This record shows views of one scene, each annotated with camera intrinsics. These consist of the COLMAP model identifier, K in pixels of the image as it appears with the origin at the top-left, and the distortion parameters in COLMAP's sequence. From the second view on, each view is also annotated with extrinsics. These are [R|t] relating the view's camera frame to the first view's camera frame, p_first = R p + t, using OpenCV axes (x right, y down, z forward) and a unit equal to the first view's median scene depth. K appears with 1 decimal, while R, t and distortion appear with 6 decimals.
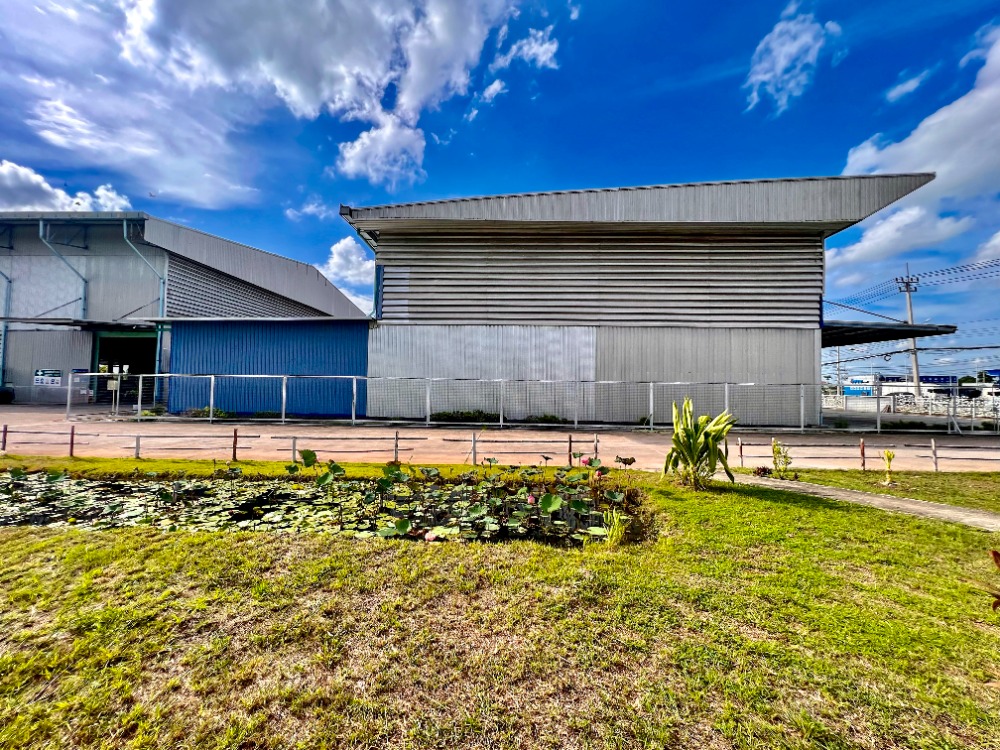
lens RADIAL K [[399.8, 0, 511.3], [0, 399.8, 379.7], [0, 0, 1]] dist [0.008239, -0.000535]
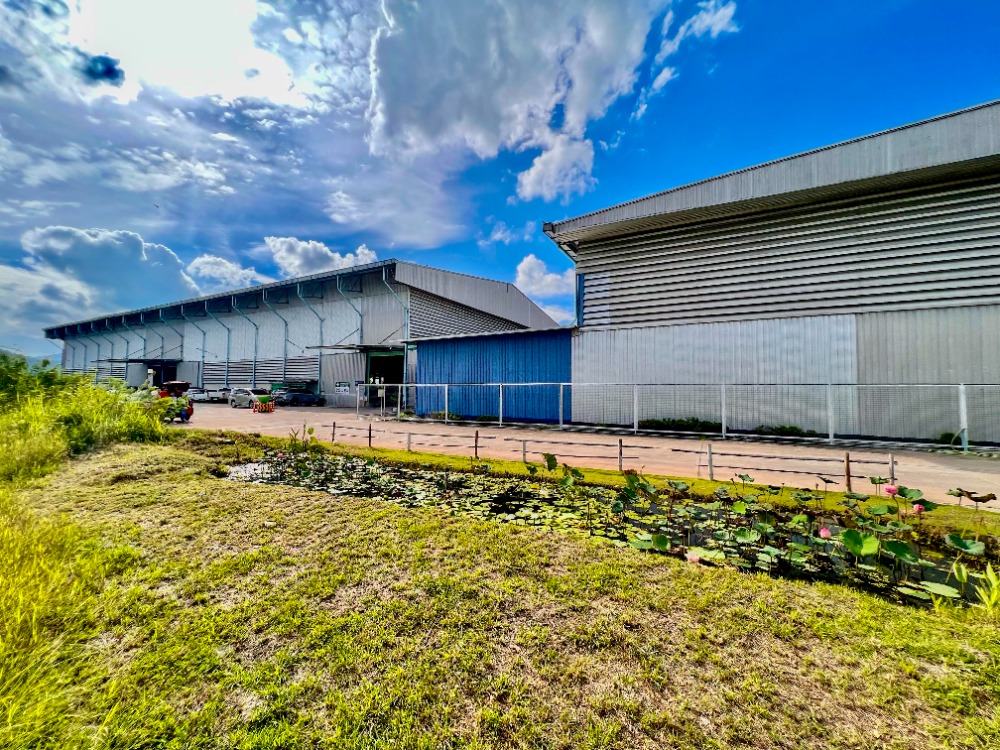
lens RADIAL K [[400.3, 0, 500.0], [0, 400.3, 375.0], [0, 0, 1]] dist [-0.001056, 0.000543]
pose [[0.902125, -0.025162, -0.430741, -0.113633], [0.013154, 0.999438, -0.030832, 0.000967], [0.431275, 0.022148, 0.901949, -0.007298]]
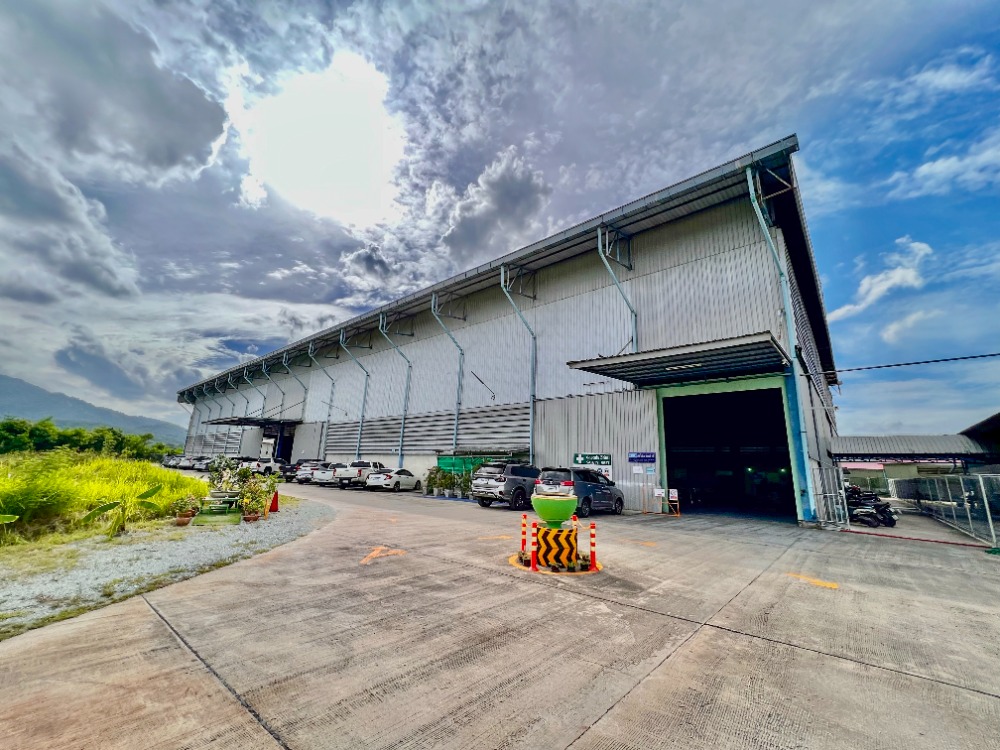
lens RADIAL K [[400.3, 0, 500.0], [0, 400.3, 375.0], [0, 0, 1]] dist [-0.001056, 0.000543]
pose [[0.784128, -0.129944, -0.606843, -1.359369], [-0.009182, 0.975297, -0.220705, -0.006503], [0.620532, 0.178633, 0.763565, 0.628782]]
